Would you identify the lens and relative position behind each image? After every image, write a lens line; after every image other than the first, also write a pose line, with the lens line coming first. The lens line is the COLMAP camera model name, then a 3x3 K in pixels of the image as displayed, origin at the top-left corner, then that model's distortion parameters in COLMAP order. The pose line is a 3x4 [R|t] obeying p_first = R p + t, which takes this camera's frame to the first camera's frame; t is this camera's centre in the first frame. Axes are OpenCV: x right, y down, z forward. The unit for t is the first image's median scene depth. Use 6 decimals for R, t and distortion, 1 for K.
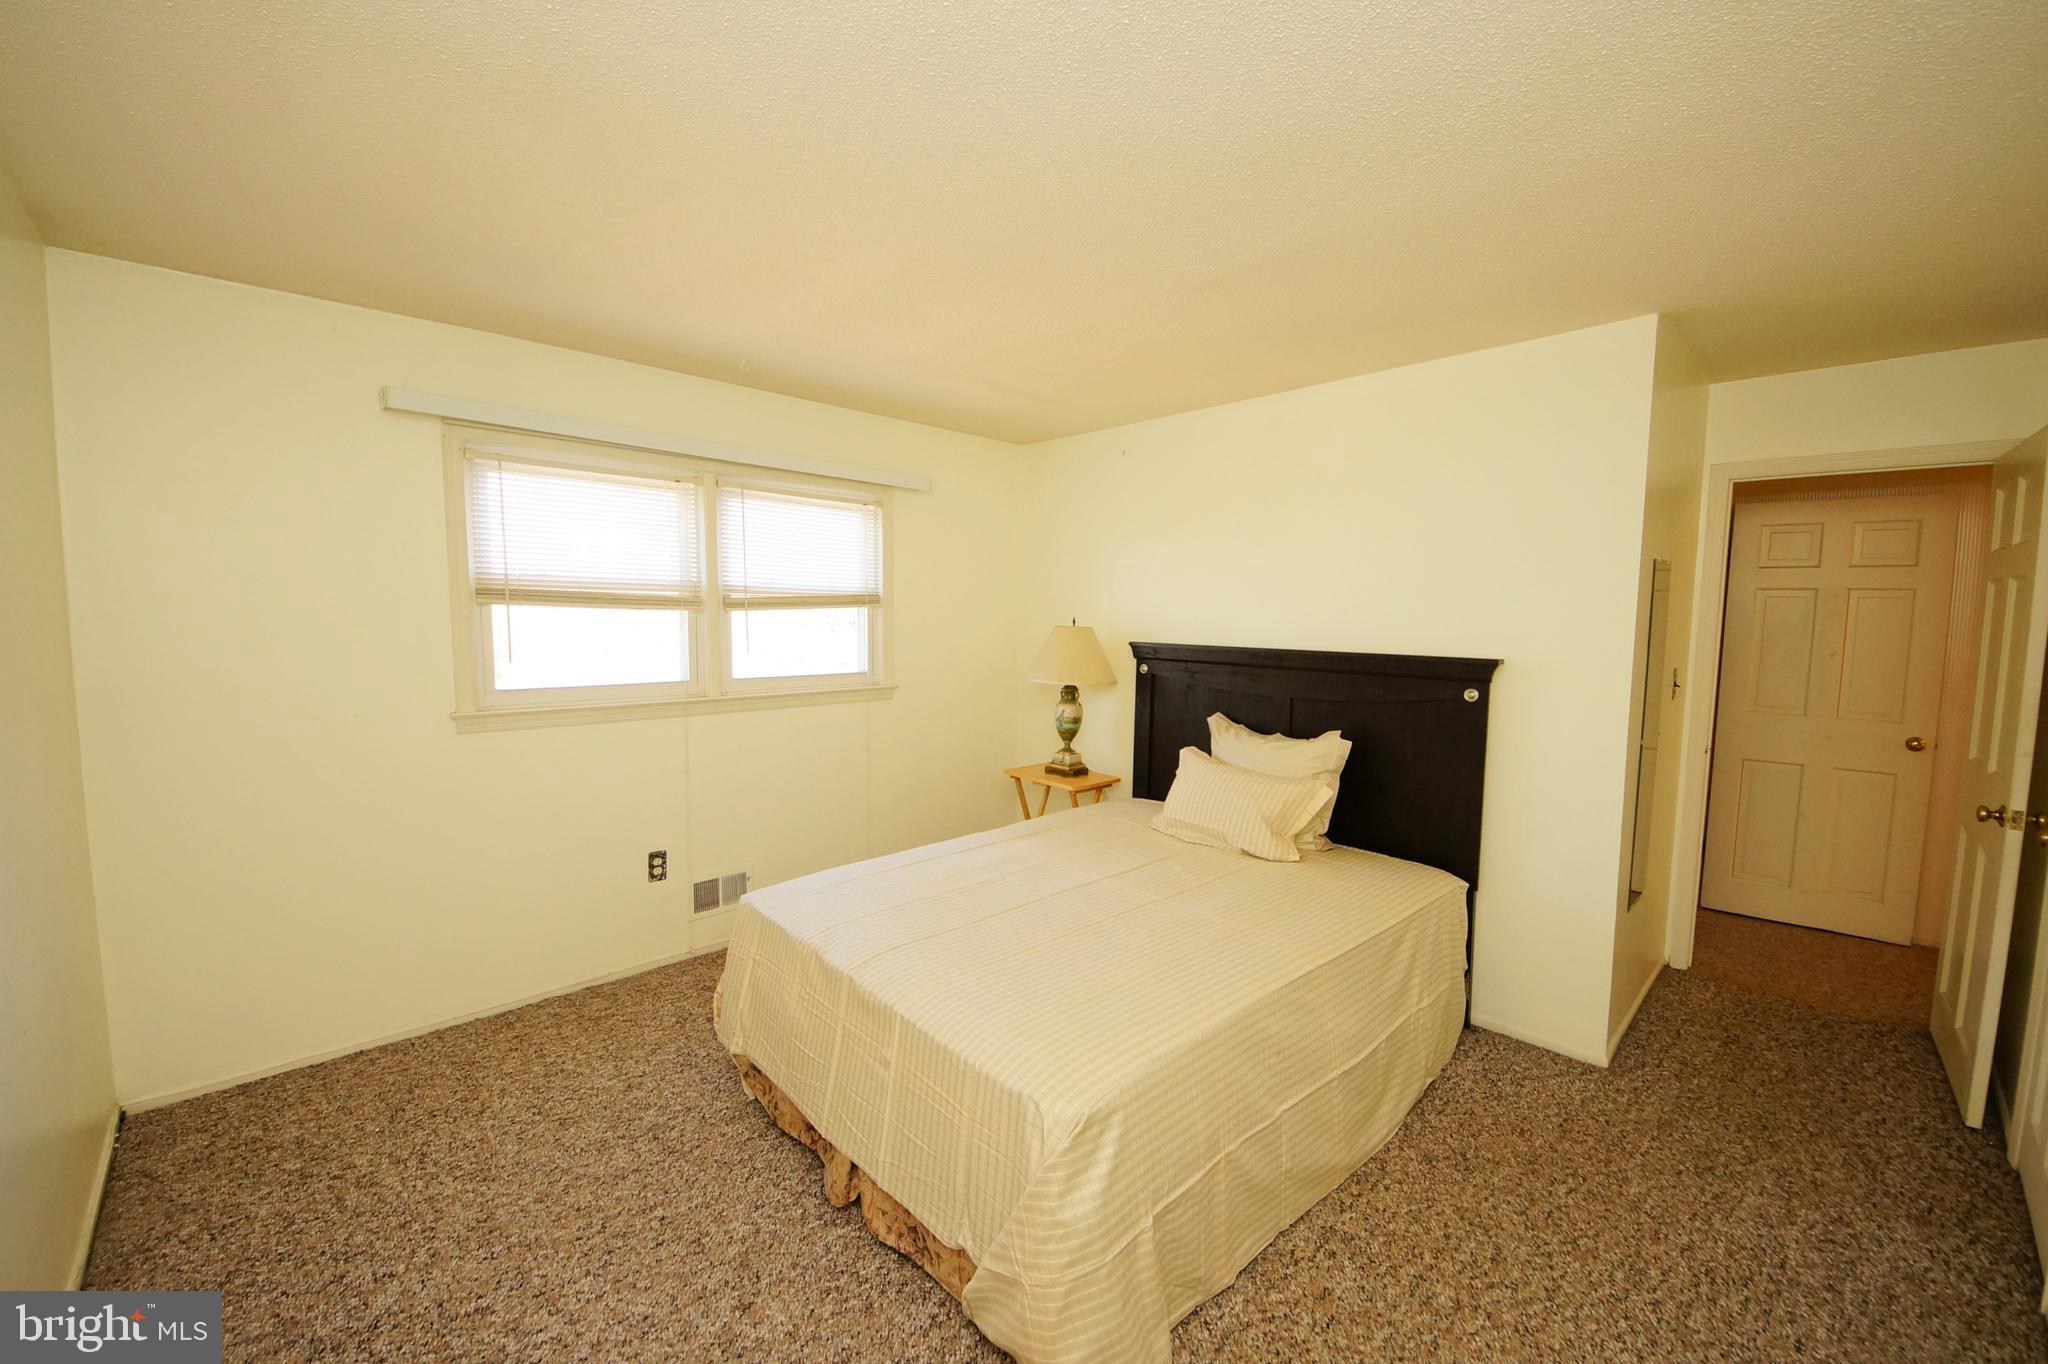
lens RADIAL K [[770.8, 0, 1022.3], [0, 770.8, 680.2], [0, 0, 1]] dist [0.014142, -0.017013]
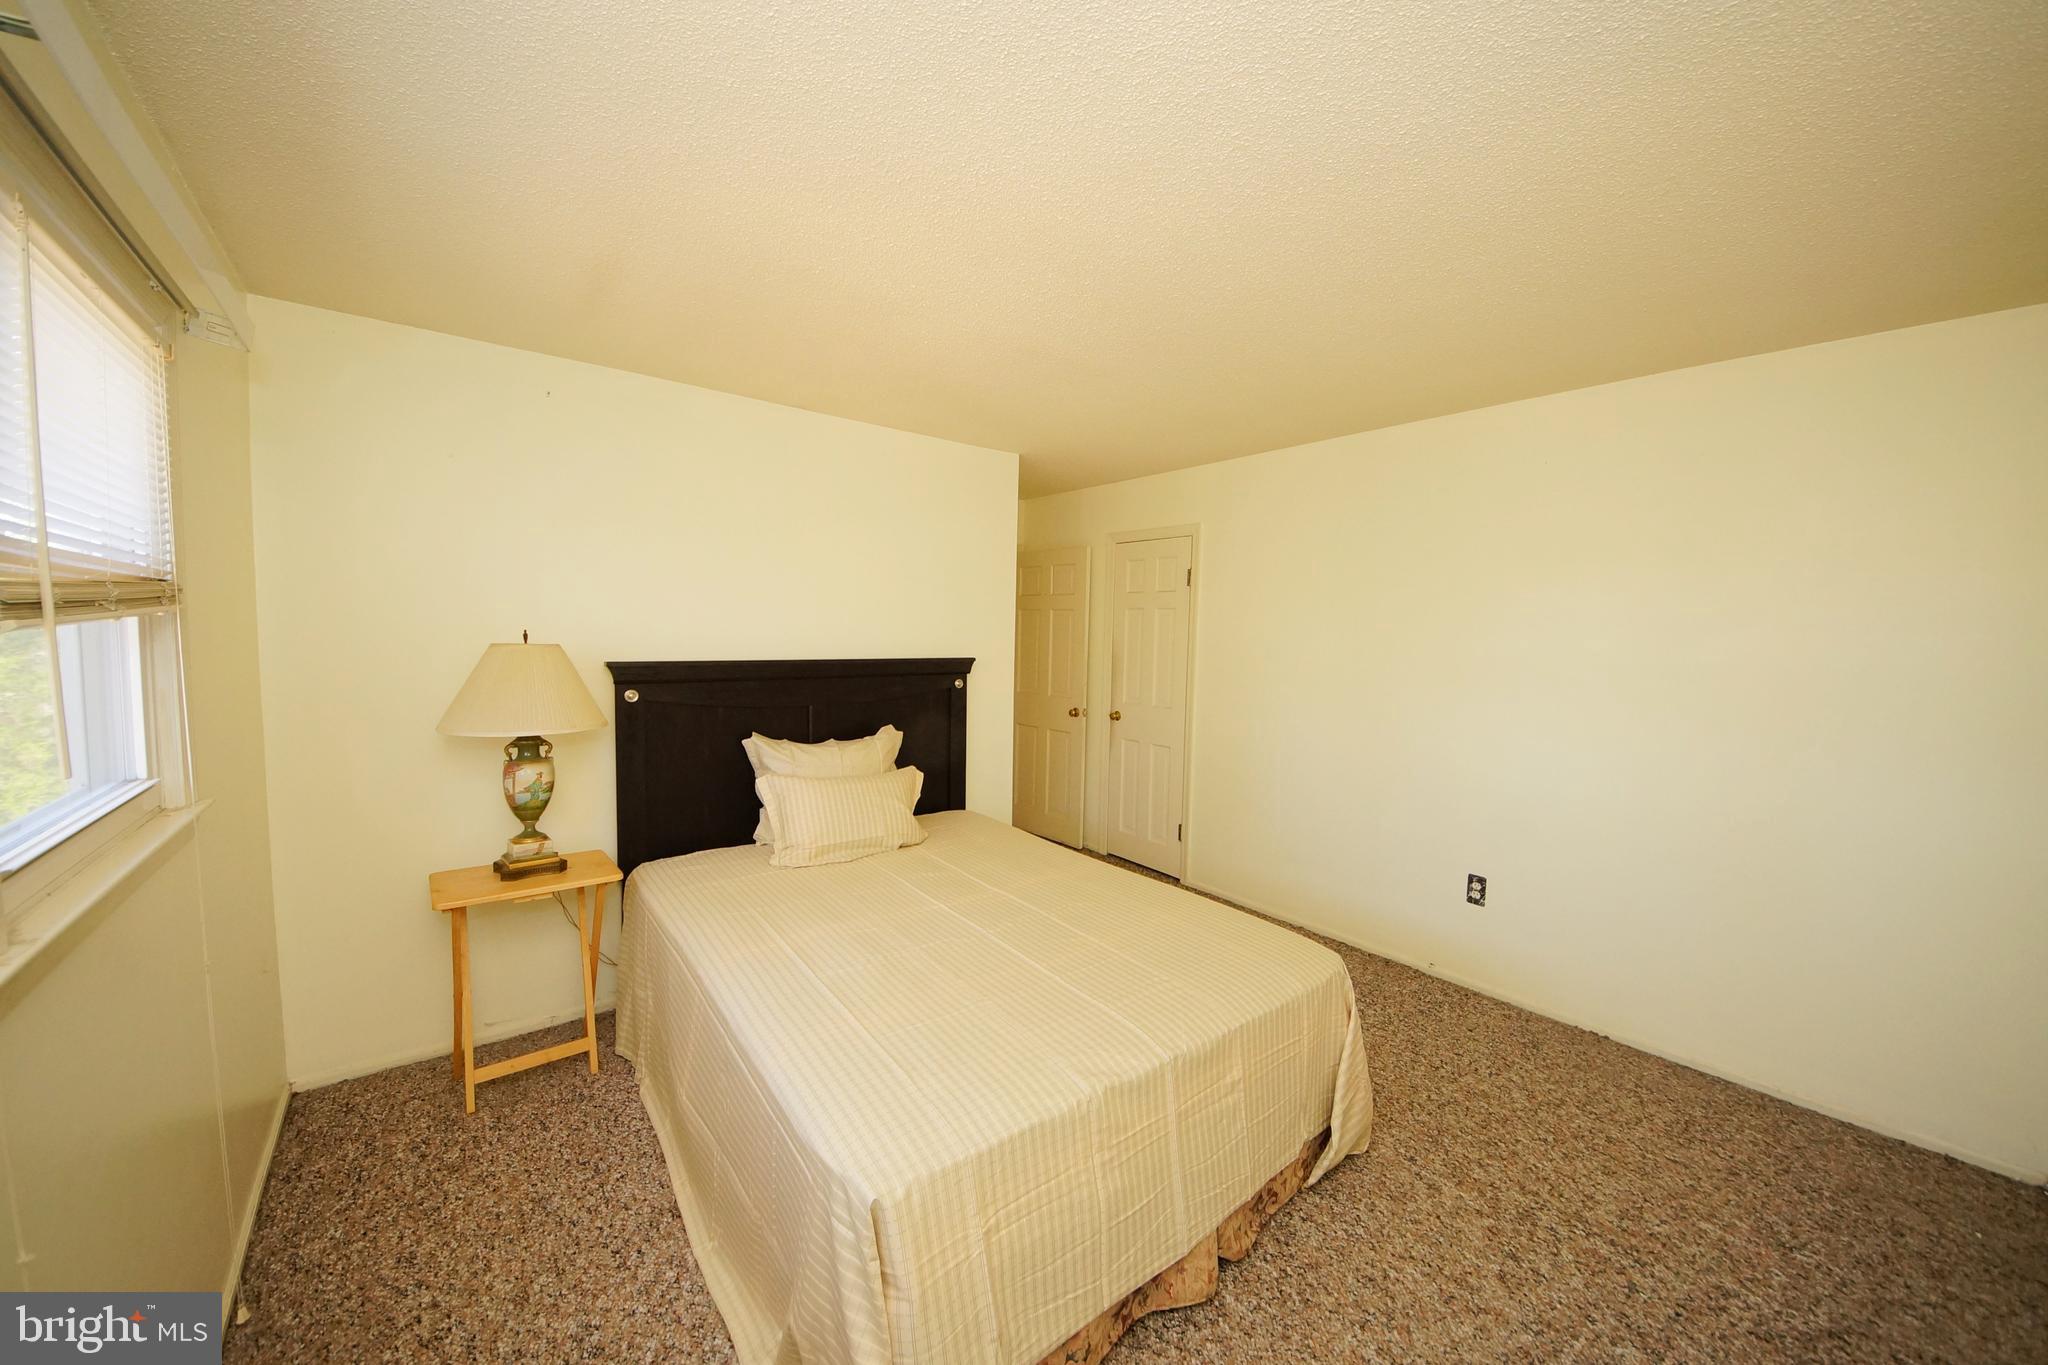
lens RADIAL K [[731.6, 0, 1034.7], [0, 731.6, 679.9], [0, 0, 1]] dist [0.019436, -0.013262]
pose [[0.095881, -0.089045, 0.991402, -0.576662], [0.071558, 0.994030, 0.082360, -0.067405], [-0.992817, 0.063046, 0.101681, 0.586530]]
